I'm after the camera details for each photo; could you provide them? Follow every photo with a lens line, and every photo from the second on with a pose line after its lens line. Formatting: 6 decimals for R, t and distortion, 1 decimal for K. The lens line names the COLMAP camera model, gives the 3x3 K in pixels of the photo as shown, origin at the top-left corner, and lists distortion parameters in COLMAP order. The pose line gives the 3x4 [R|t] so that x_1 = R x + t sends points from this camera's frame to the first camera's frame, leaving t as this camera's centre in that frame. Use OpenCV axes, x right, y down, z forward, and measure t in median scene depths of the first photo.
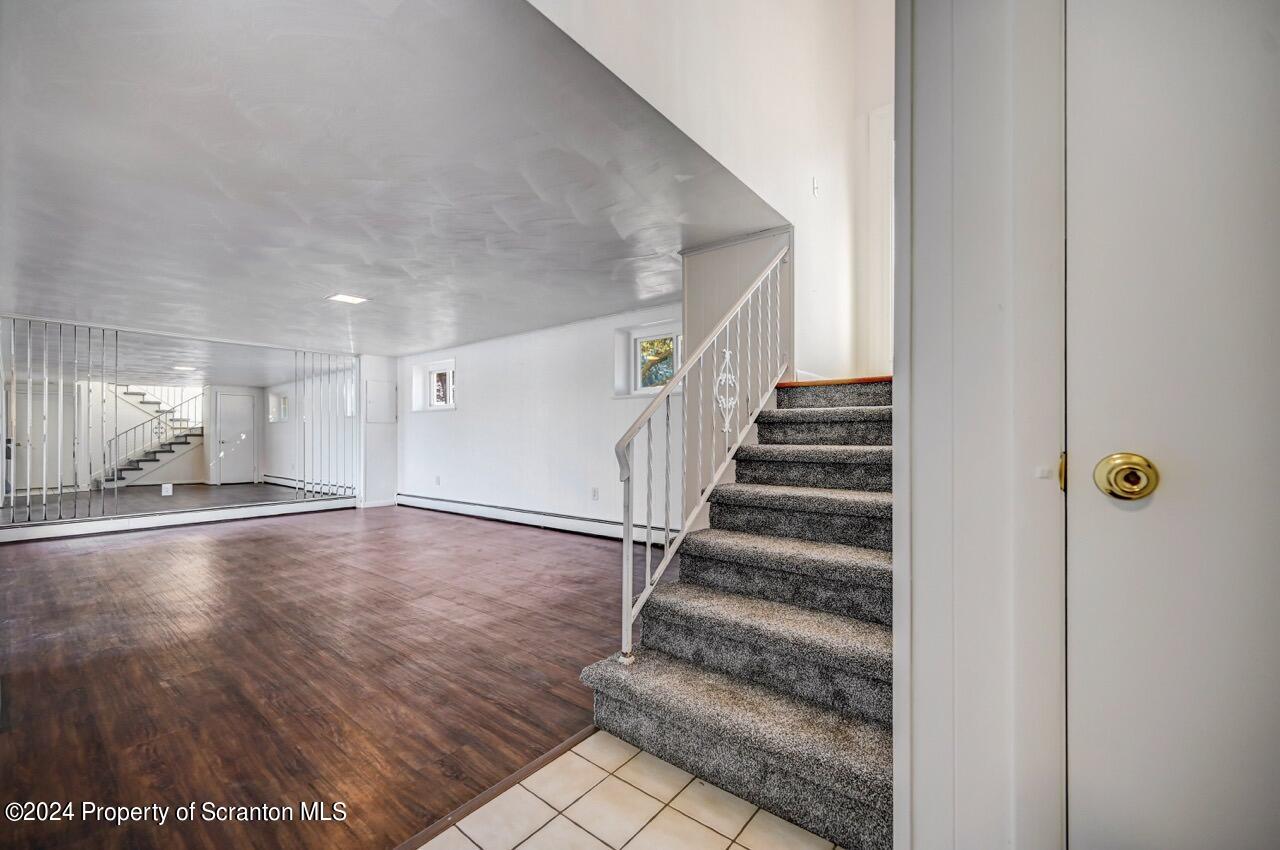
lens RADIAL K [[508.4, 0, 648.5], [0, 508.4, 431.3], [0, 0, 1]] dist [0.000892, 0.000331]
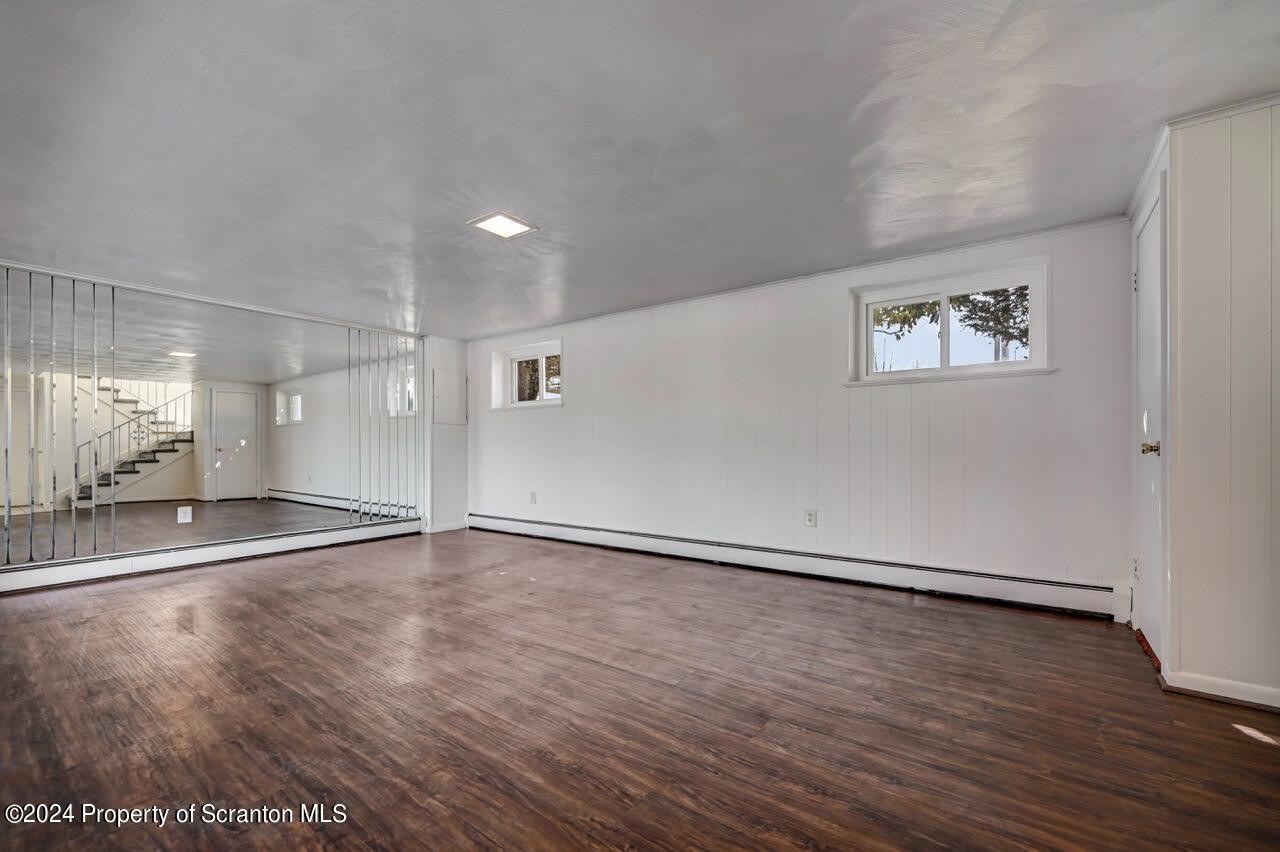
lens RADIAL K [[515.6, 0, 656.5], [0, 515.6, 445.9], [0, 0, 1]] dist [-0.001175, 0.000039]
pose [[0.998760, -0.000178, 0.049778, -0.209977], [-0.000393, 0.999934, 0.011463, 0.006794], [-0.049777, -0.011469, 0.998695, 0.162674]]
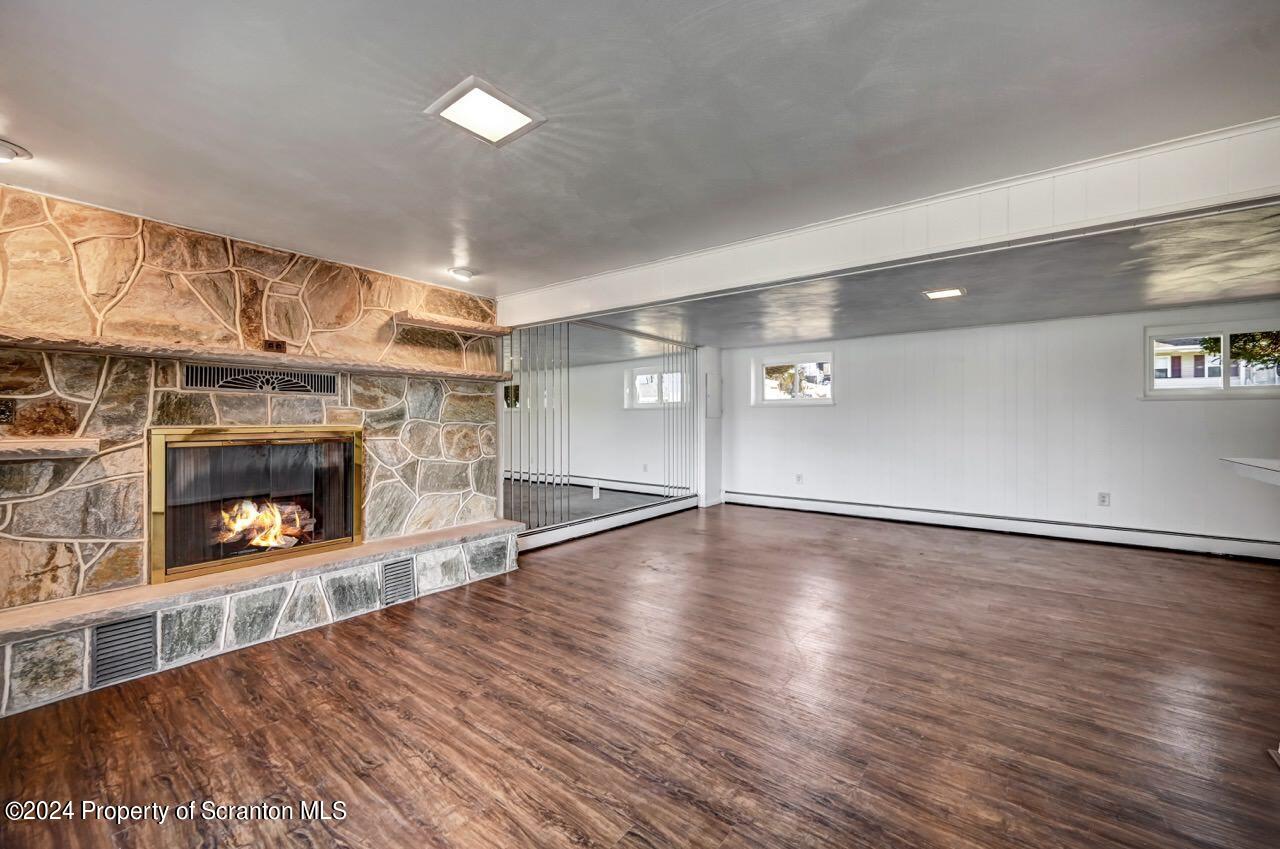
lens RADIAL K [[517.4, 0, 634.8], [0, 517.4, 418.8], [0, 0, 1]] dist [-0.006317, -0.000210]
pose [[0.999975, 0.001804, 0.006824, -0.577289], [-0.001898, 0.999904, 0.013751, -0.023141], [-0.006799, -0.013763, 0.999882, 0.028190]]
